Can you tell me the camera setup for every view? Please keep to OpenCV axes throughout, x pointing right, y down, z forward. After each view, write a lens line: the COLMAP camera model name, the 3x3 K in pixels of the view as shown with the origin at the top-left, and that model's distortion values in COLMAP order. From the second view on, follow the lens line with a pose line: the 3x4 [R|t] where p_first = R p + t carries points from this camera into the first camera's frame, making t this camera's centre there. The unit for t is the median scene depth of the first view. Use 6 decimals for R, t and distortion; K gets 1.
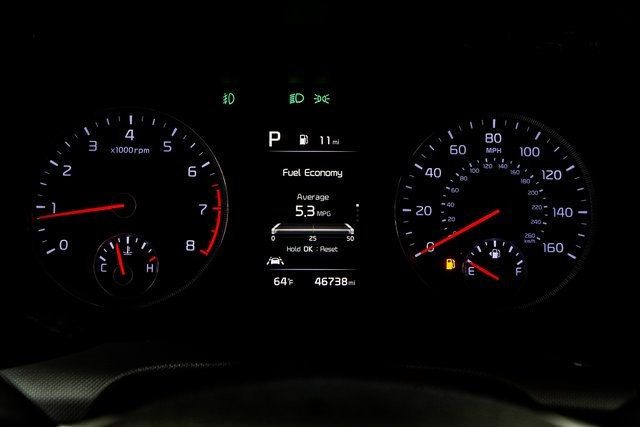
lens RADIAL K [[770.2, 0, 319.1], [0, 770.2, 213.7], [0, 0, 1]] dist [-0.042157, 0.000000]
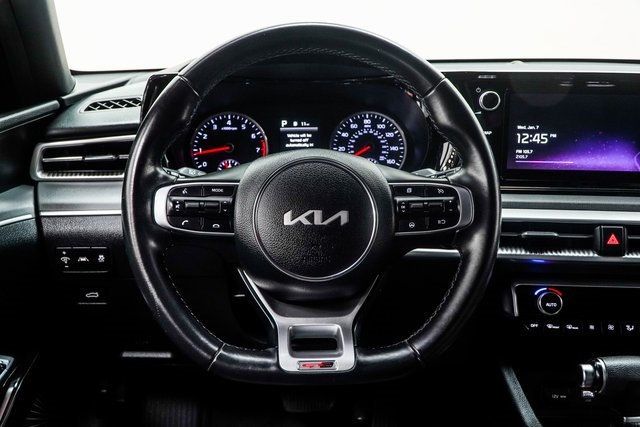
lens RADIAL K [[622.8, 0, 321.0], [0, 622.8, 213.7], [0, 0, 1]] dist [-0.015363, 0.000000]
pose [[0.998393, -0.023449, 0.051588, -0.050925], [0.027142, 0.997029, -0.072088, 0.370192], [-0.049744, 0.073372, 0.996063, -1.111100]]
